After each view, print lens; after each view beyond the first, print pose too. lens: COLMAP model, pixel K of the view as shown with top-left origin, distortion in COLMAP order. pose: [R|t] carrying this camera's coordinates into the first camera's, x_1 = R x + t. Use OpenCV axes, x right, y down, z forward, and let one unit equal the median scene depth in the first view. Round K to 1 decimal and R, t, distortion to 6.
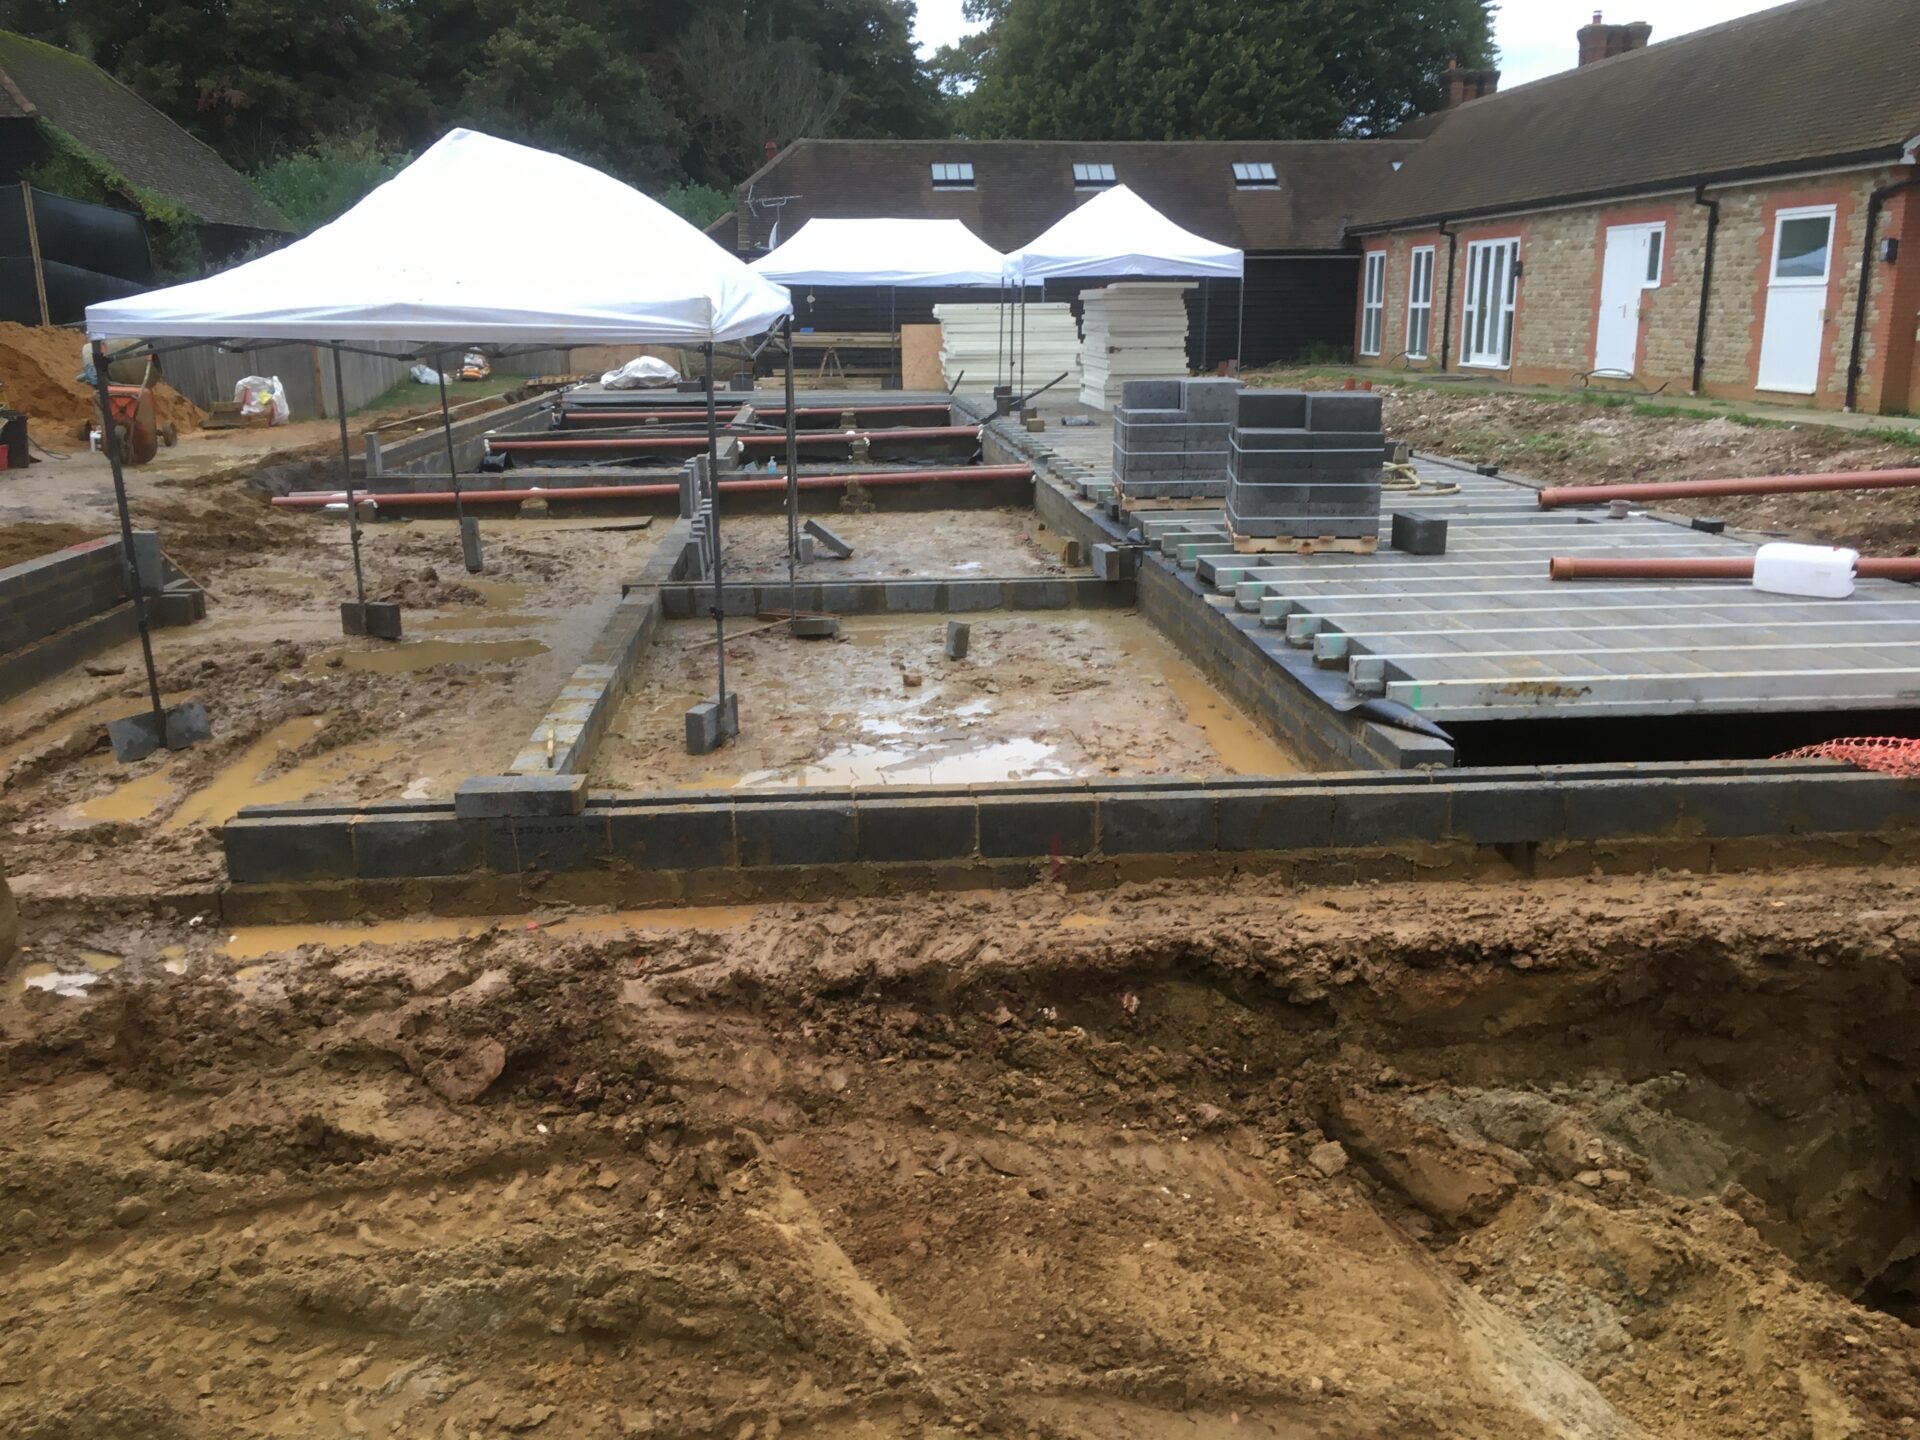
lens RADIAL K [[1648.1, 0, 970.6], [0, 1648.1, 720.1], [0, 0, 1]] dist [0.079414, -0.085436]
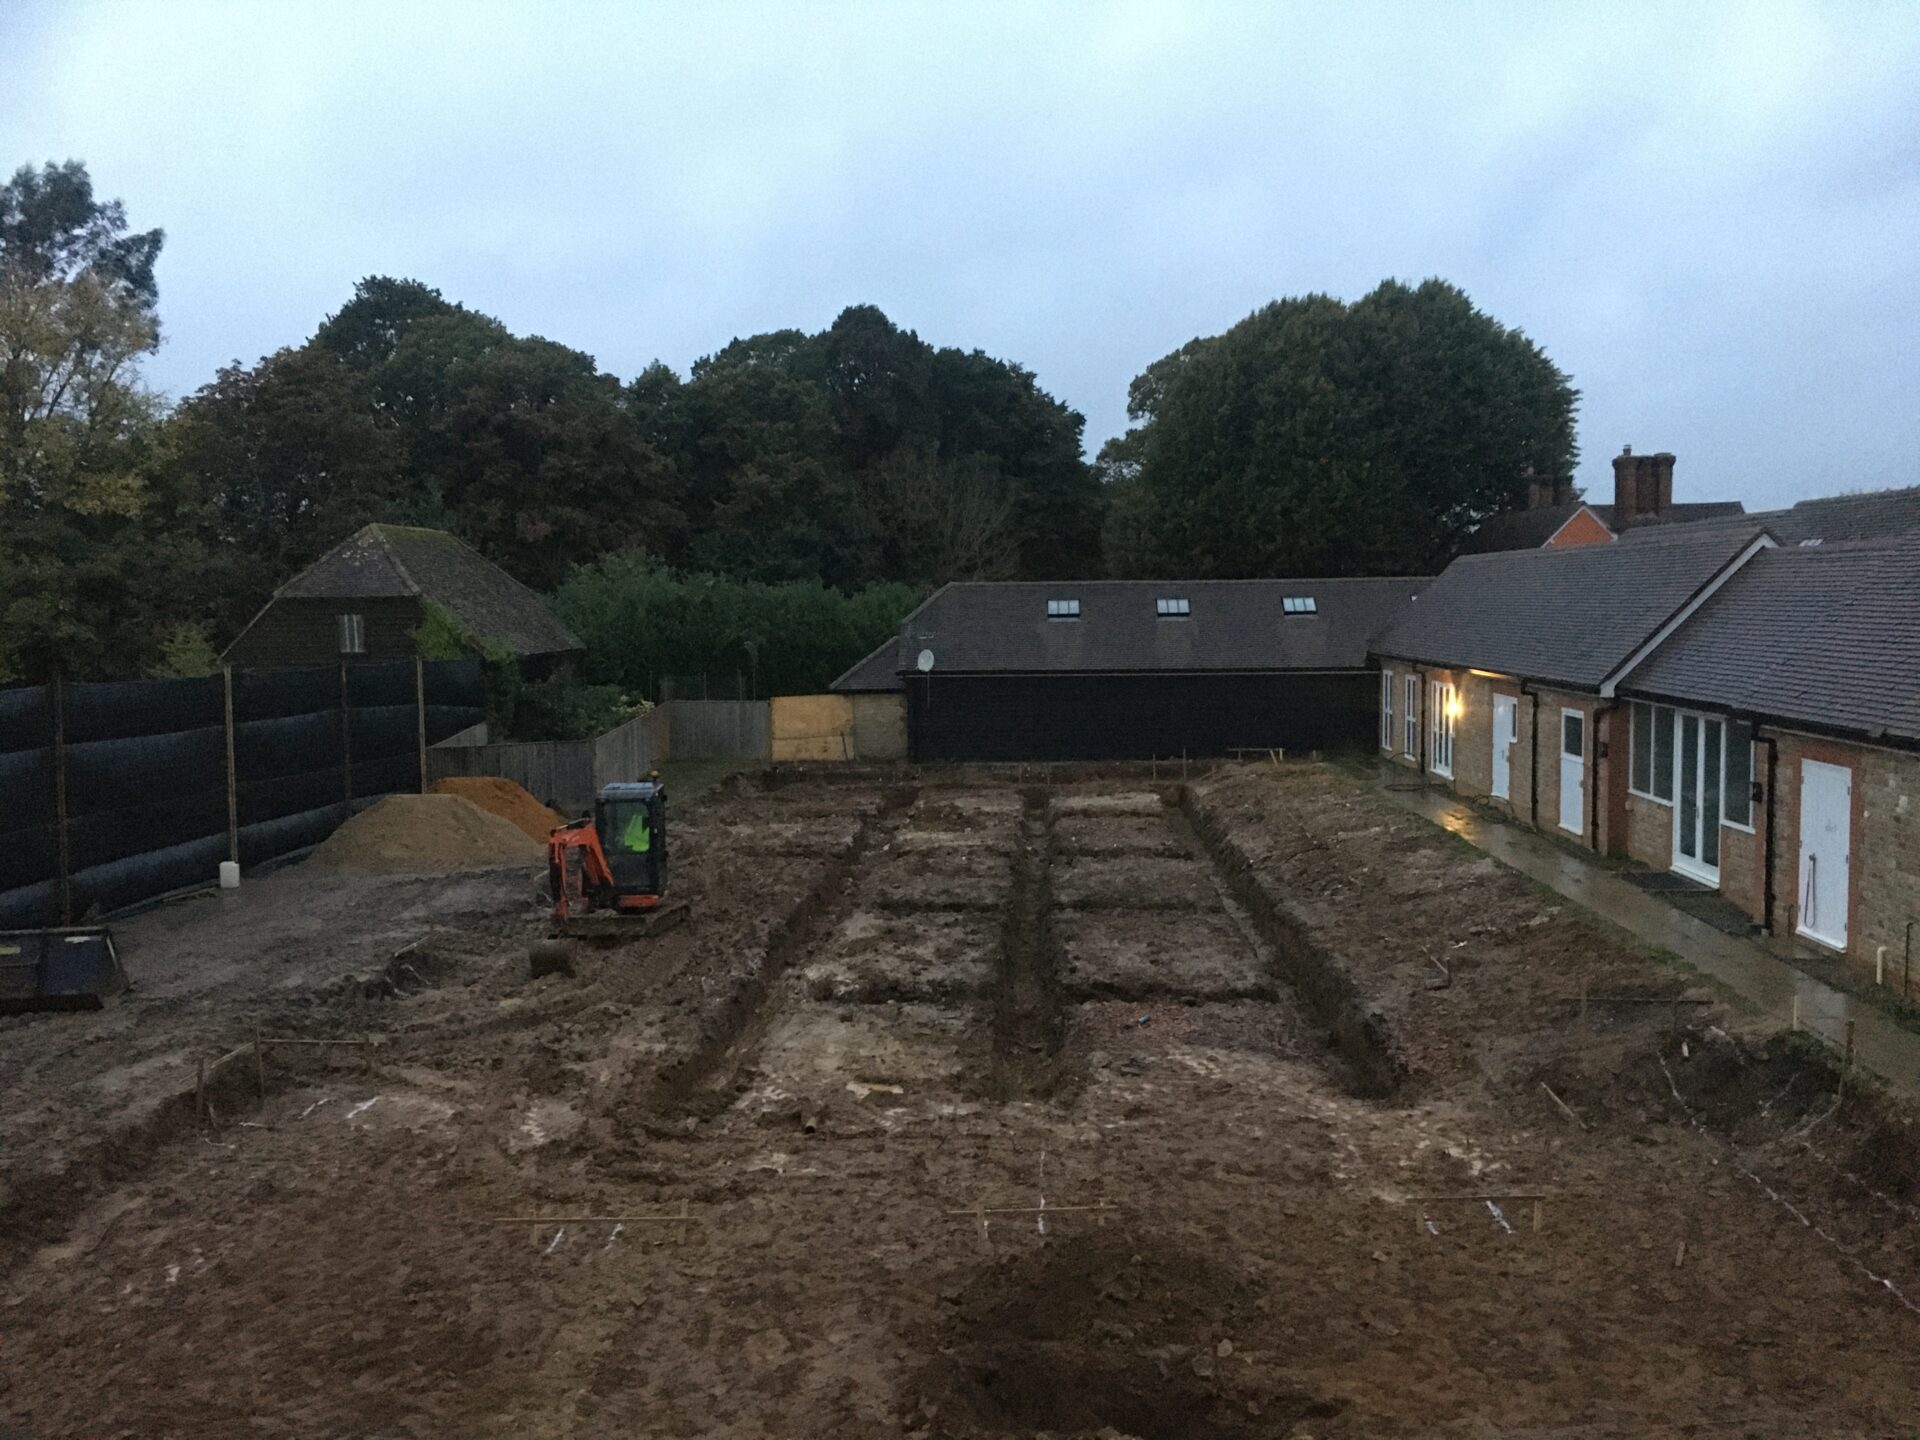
lens RADIAL K [[1648.1, 0, 970.8], [0, 1648.1, 718.8], [0, 0, 1]] dist [0.079414, -0.085436]
pose [[0.991177, 0.001389, -0.132538, 0.091294], [-0.024169, 0.985075, -0.170422, -0.018770], [0.130323, 0.172122, 0.976417, -0.278948]]
